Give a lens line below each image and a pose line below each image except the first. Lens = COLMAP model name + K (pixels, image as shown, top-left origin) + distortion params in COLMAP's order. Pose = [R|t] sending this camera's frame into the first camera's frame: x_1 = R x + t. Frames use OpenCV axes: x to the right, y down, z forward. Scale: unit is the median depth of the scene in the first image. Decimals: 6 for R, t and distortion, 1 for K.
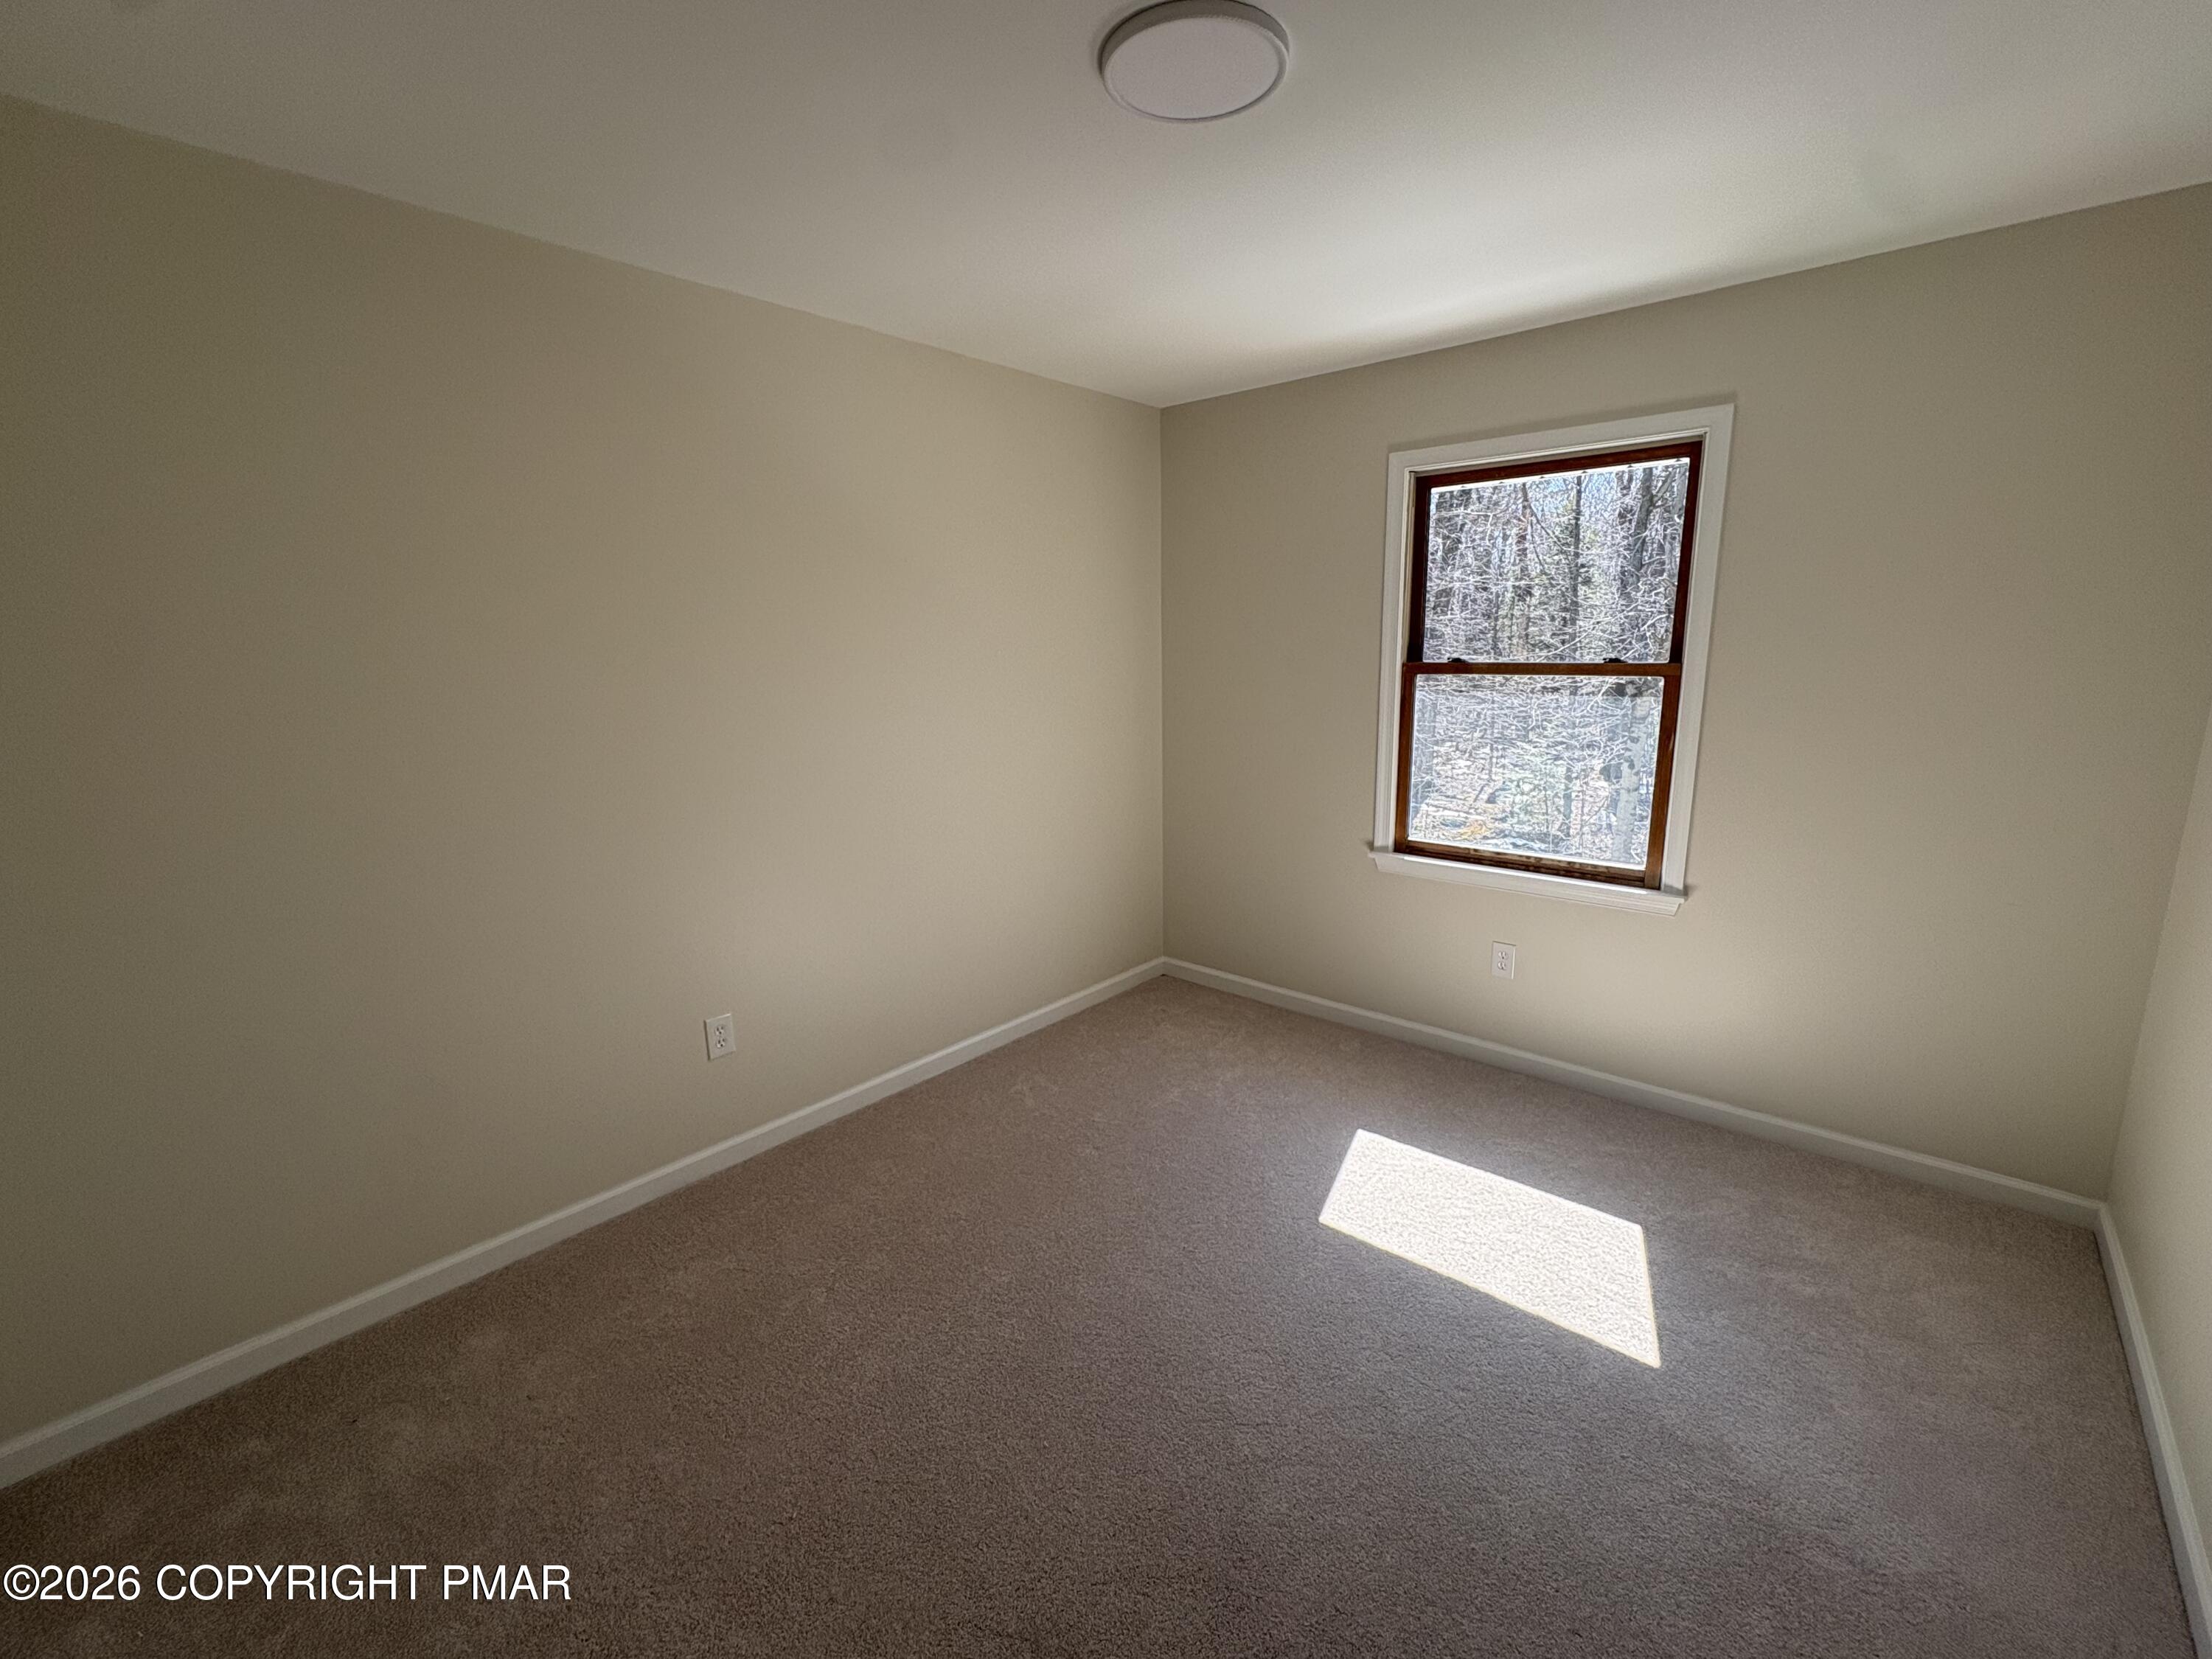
lens RADIAL K [[948.4, 0, 1123.3], [0, 948.4, 827.8], [0, 0, 1]] dist [0.002238, 0.000315]
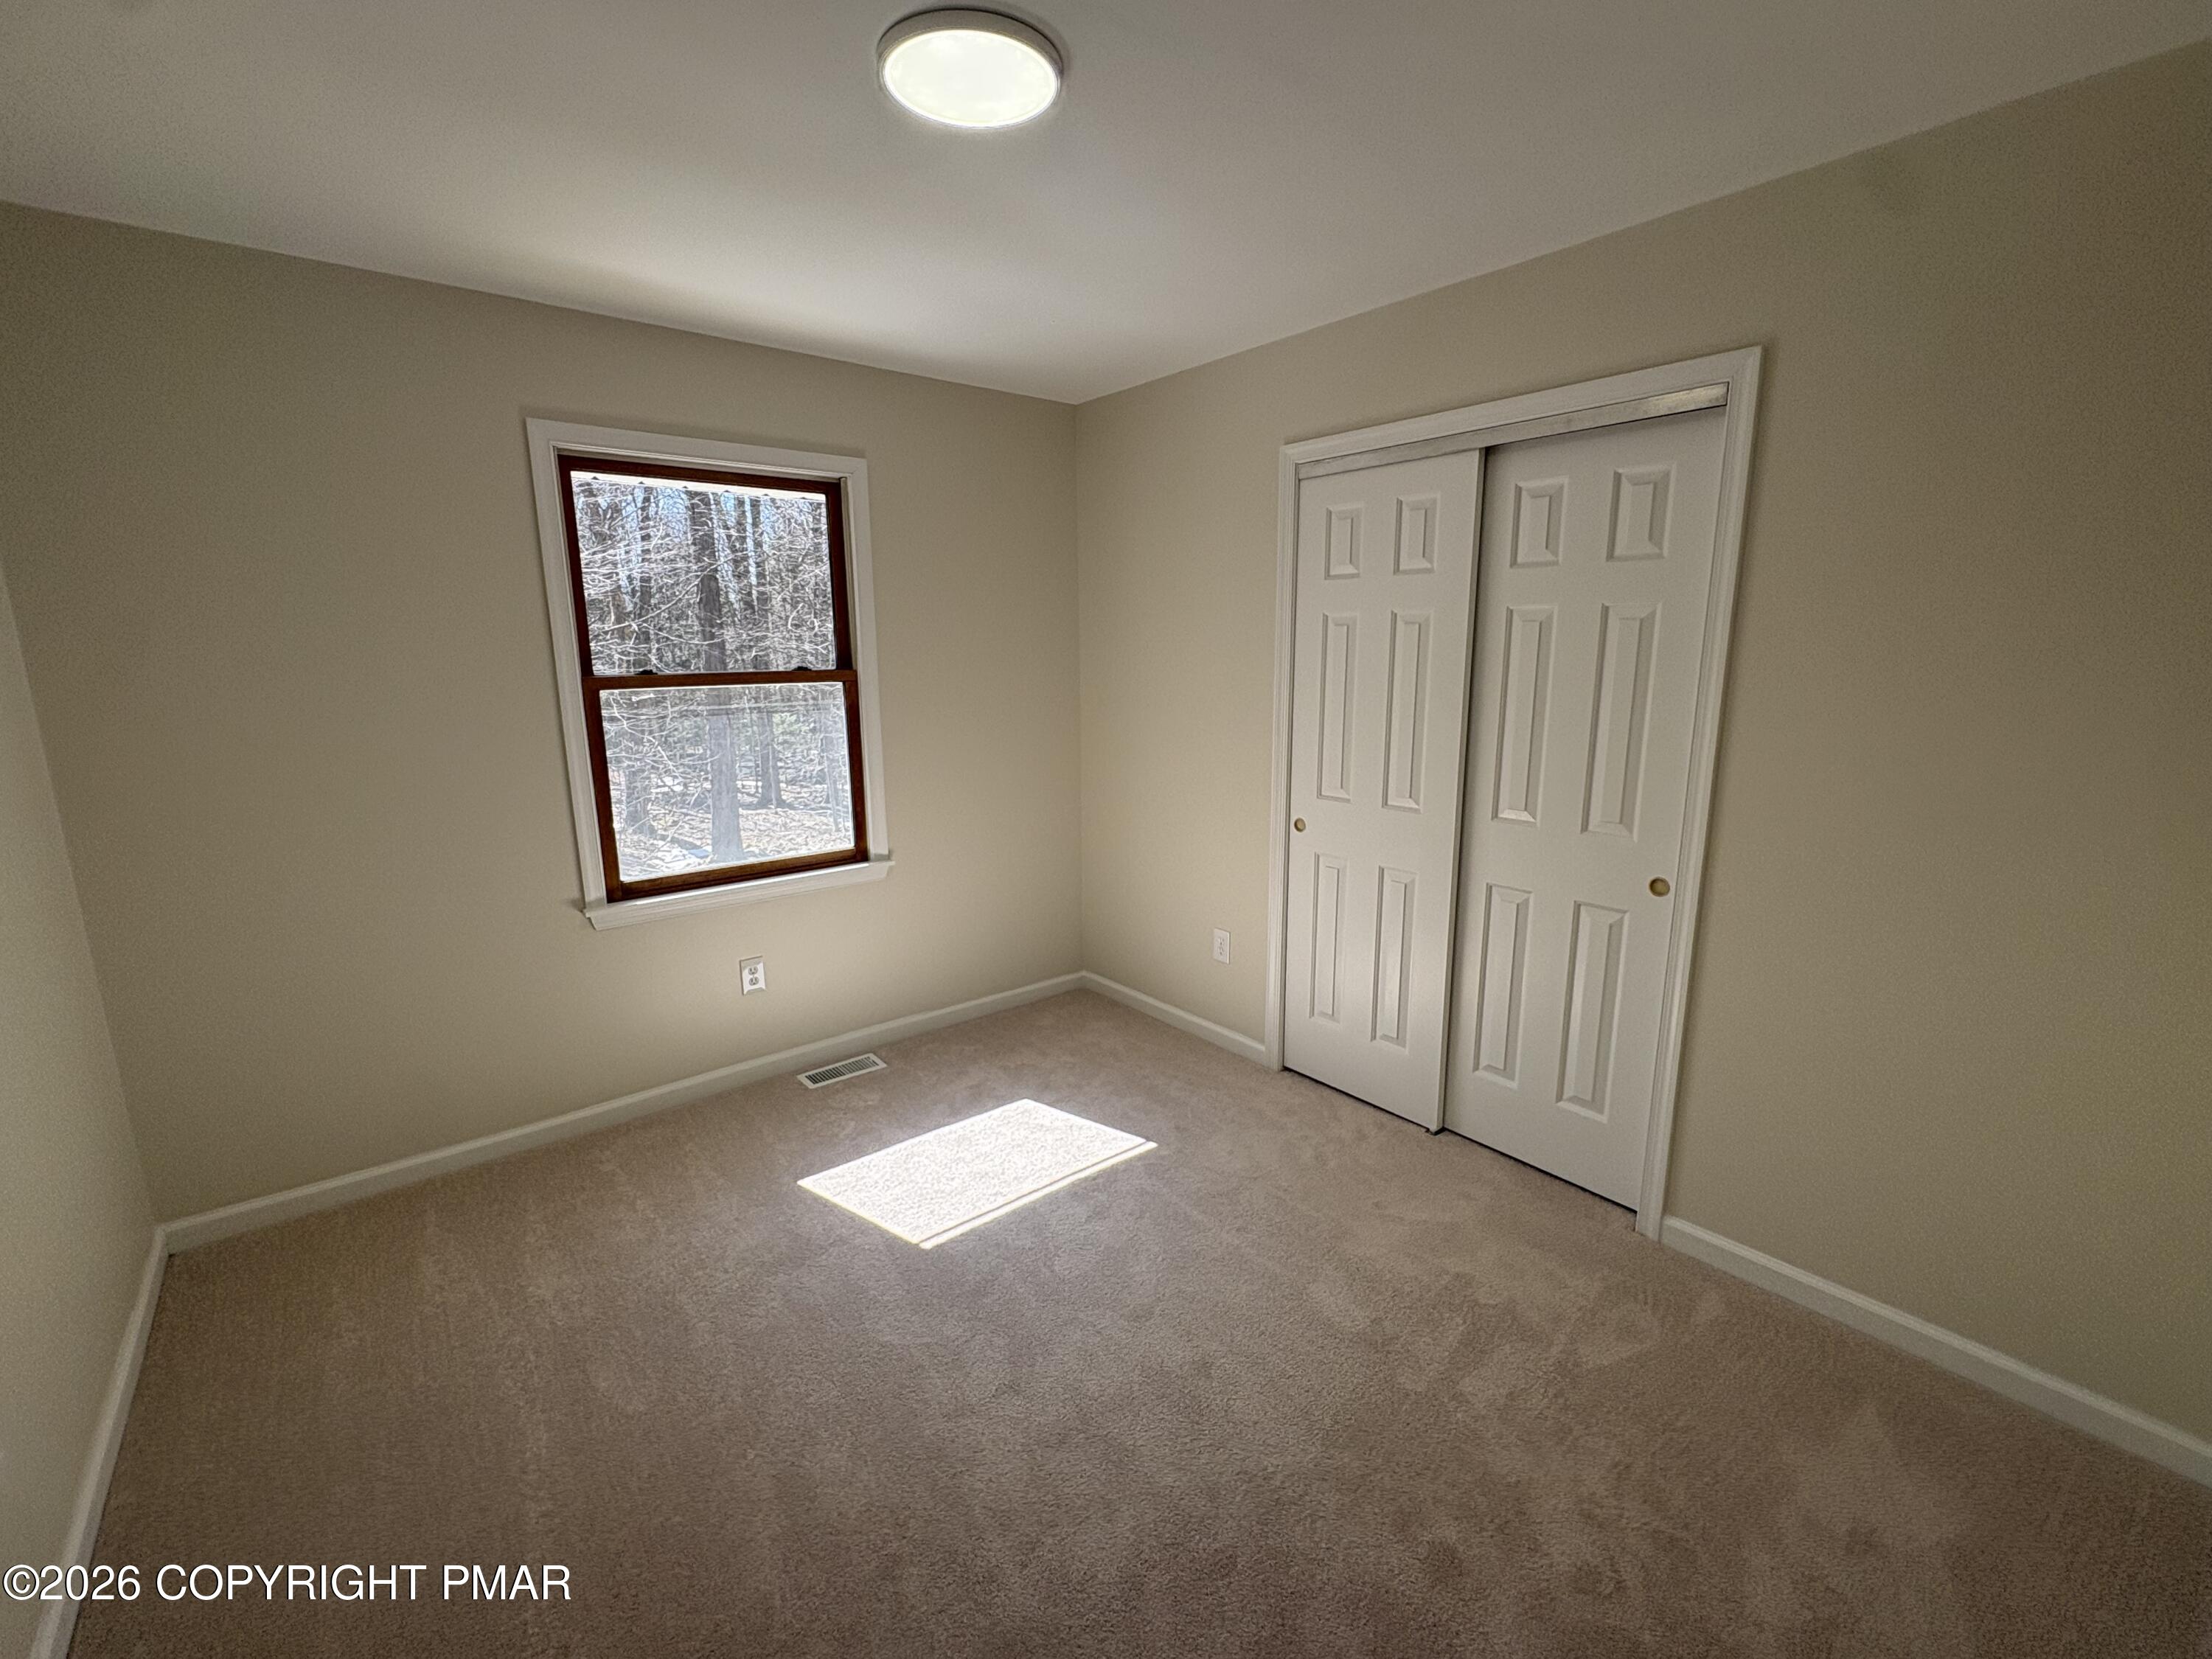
lens RADIAL K [[948.4, 0, 1117.7], [0, 948.4, 824.9], [0, 0, 1]] dist [0.002238, 0.000315]
pose [[0.167650, -0.180145, 0.969248, -0.512568], [0.196062, 0.969616, 0.146301, -0.088392], [-0.966154, 0.165506, 0.197876, 0.453523]]
